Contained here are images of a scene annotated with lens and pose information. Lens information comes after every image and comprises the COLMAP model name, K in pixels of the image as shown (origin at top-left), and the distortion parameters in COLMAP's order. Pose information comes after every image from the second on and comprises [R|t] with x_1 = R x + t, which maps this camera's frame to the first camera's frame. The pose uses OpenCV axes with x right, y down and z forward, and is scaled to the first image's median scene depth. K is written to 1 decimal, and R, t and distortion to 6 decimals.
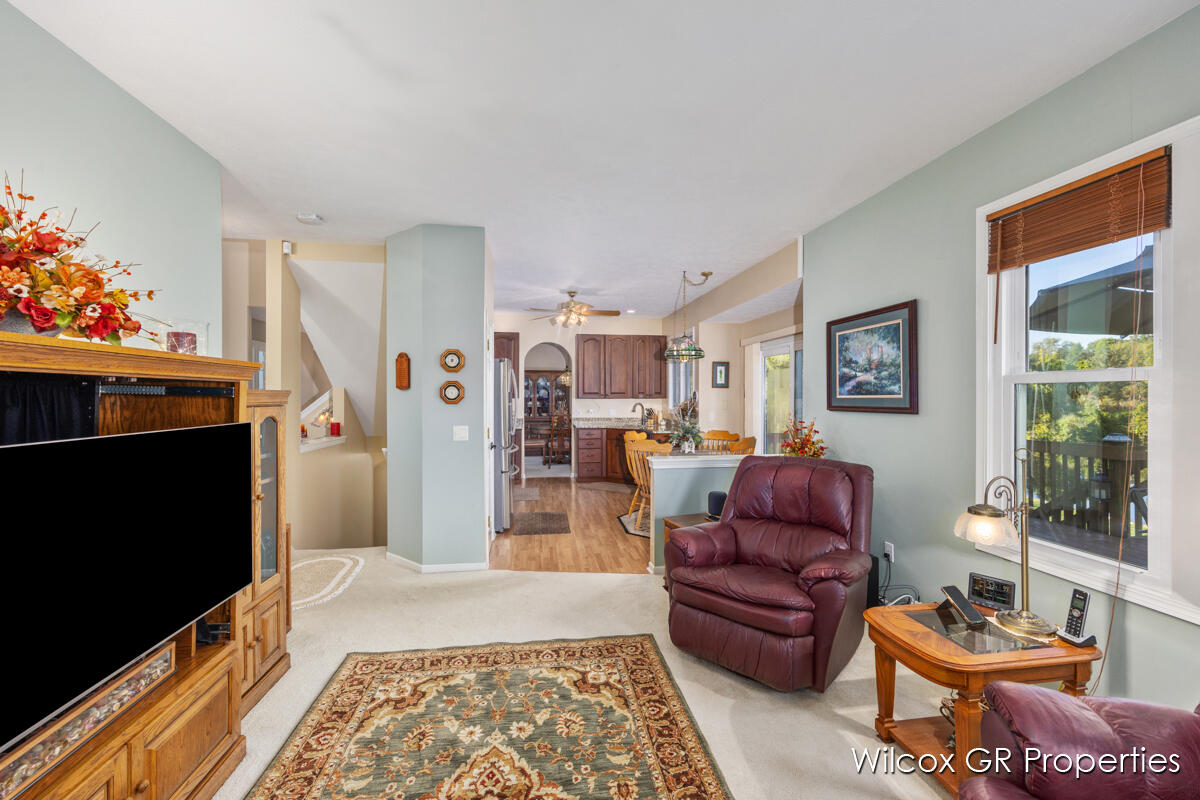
lens RADIAL K [[487.1, 0, 604.5], [0, 487.1, 397.4], [0, 0, 1]] dist [0.000034, -0.000001]
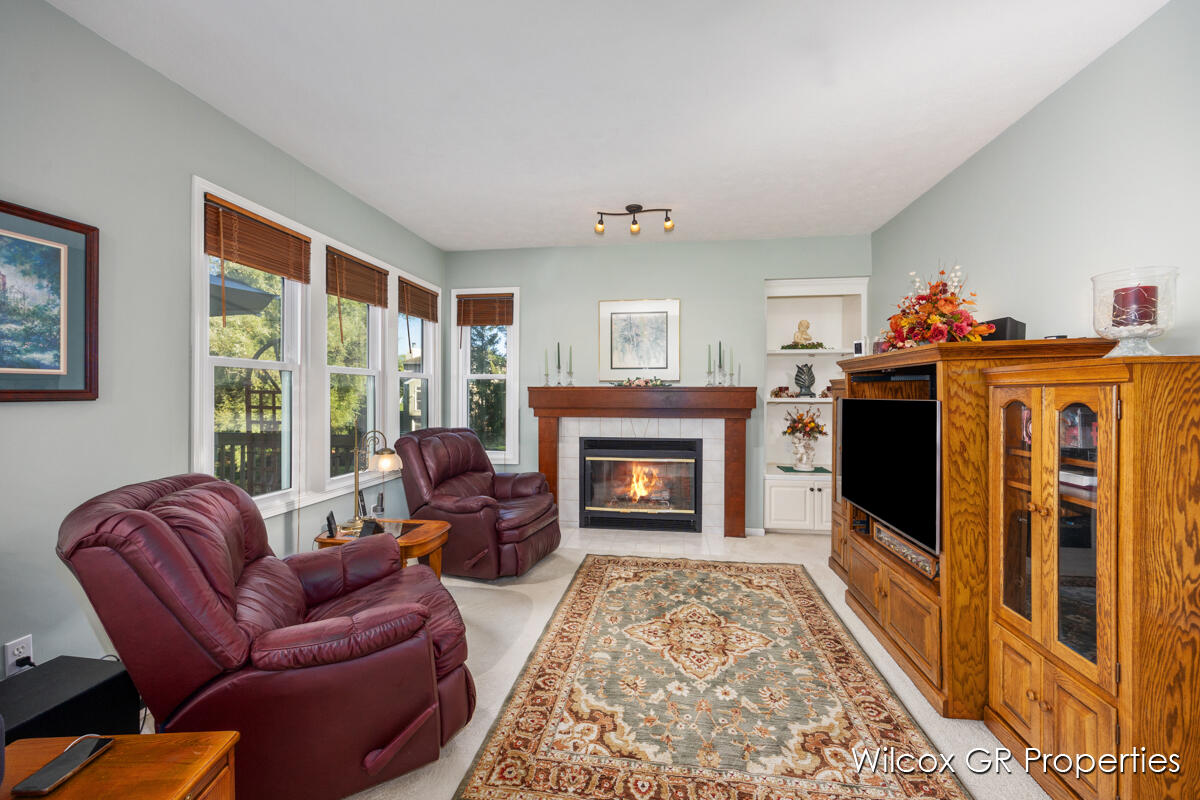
lens RADIAL K [[487.1, 0, 604.5], [0, 487.1, 397.4], [0, 0, 1]] dist [0.000034, -0.000001]
pose [[-0.960216, -0.003328, 0.279237, -0.090297], [-0.000453, 0.999946, 0.010360, 0.009949], [-0.279257, 0.009821, -0.960166, 0.599615]]
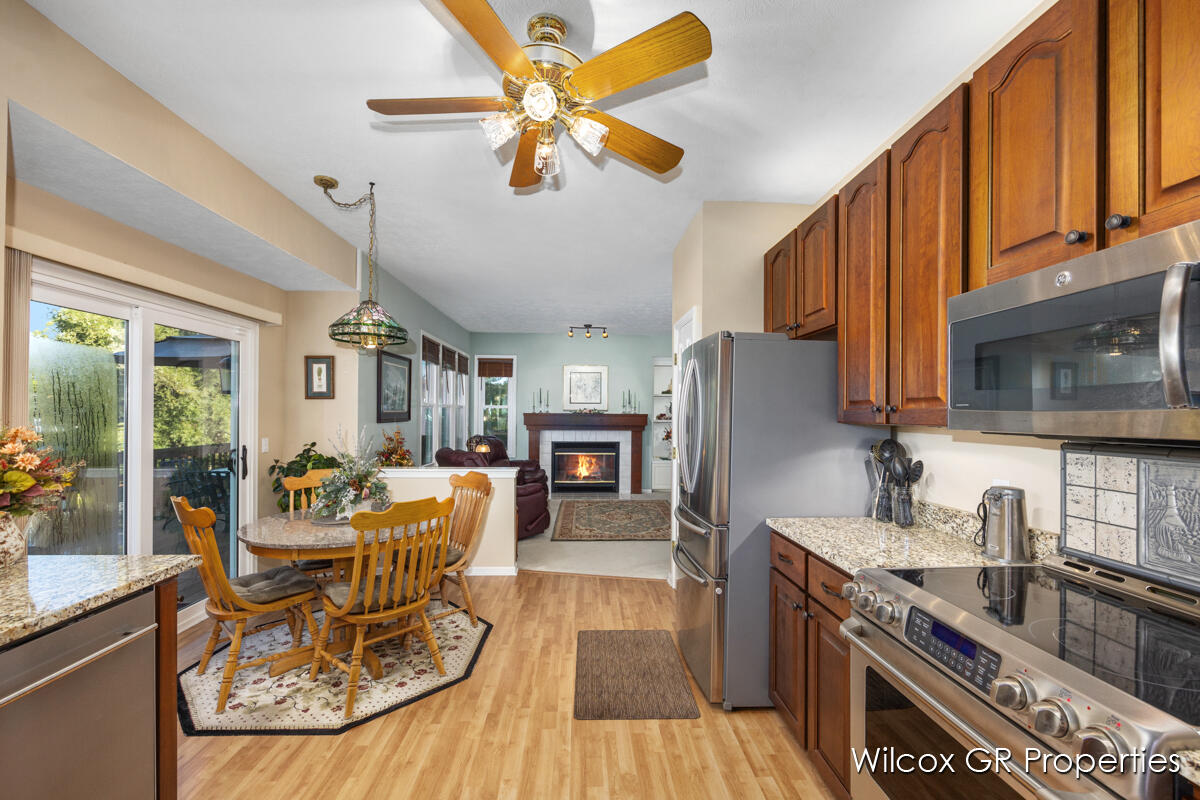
lens RADIAL K [[488.0, 0, 616.3], [0, 488.0, 412.6], [0, 0, 1]] dist [0.000461, 0.000028]
pose [[-0.997191, -0.006867, 0.074585, -0.118257], [-0.006795, 0.999976, 0.001208, -0.002714], [-0.074591, 0.000698, -0.997214, 1.188965]]
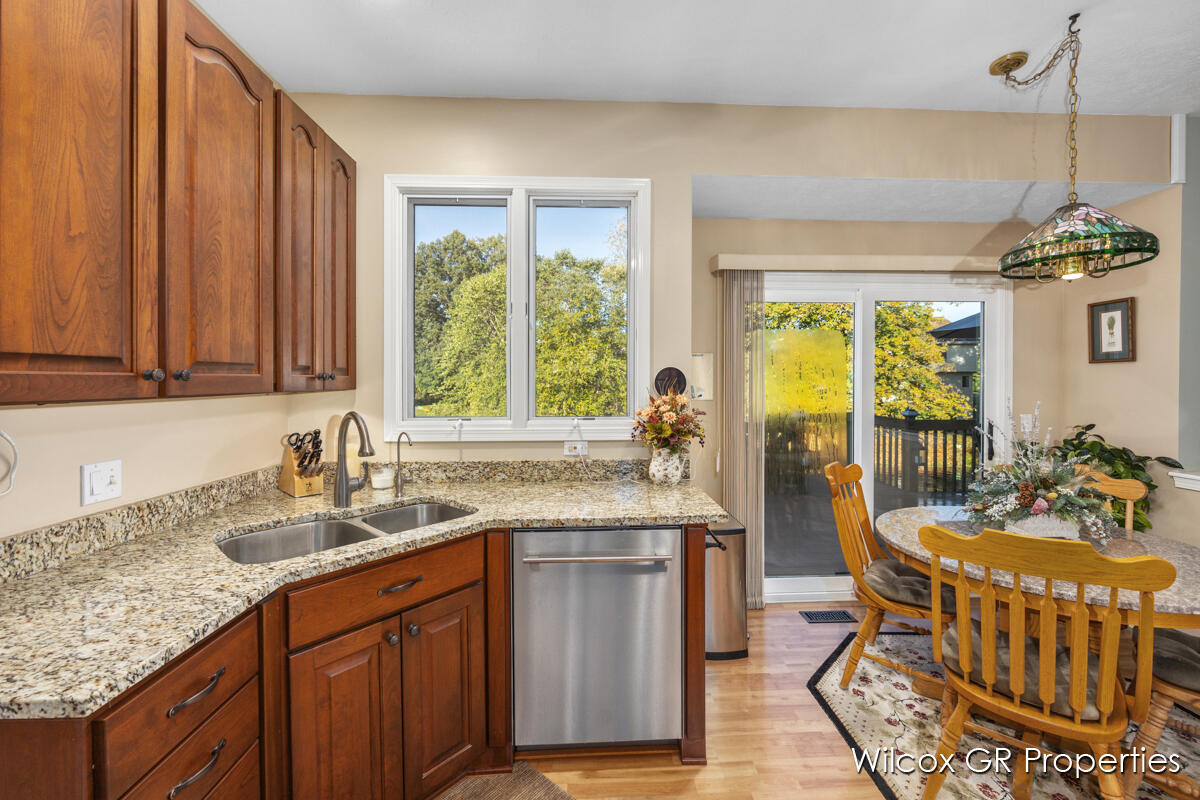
lens RADIAL K [[482.9, 0, 604.1], [0, 482.9, 385.4], [0, 0, 1]] dist [-0.011831, 0.000136]
pose [[0.099517, -0.006438, 0.995015, -0.158449], [0.006939, 0.999959, 0.005776, -0.001925], [-0.995012, 0.006330, 0.099558, 1.010375]]
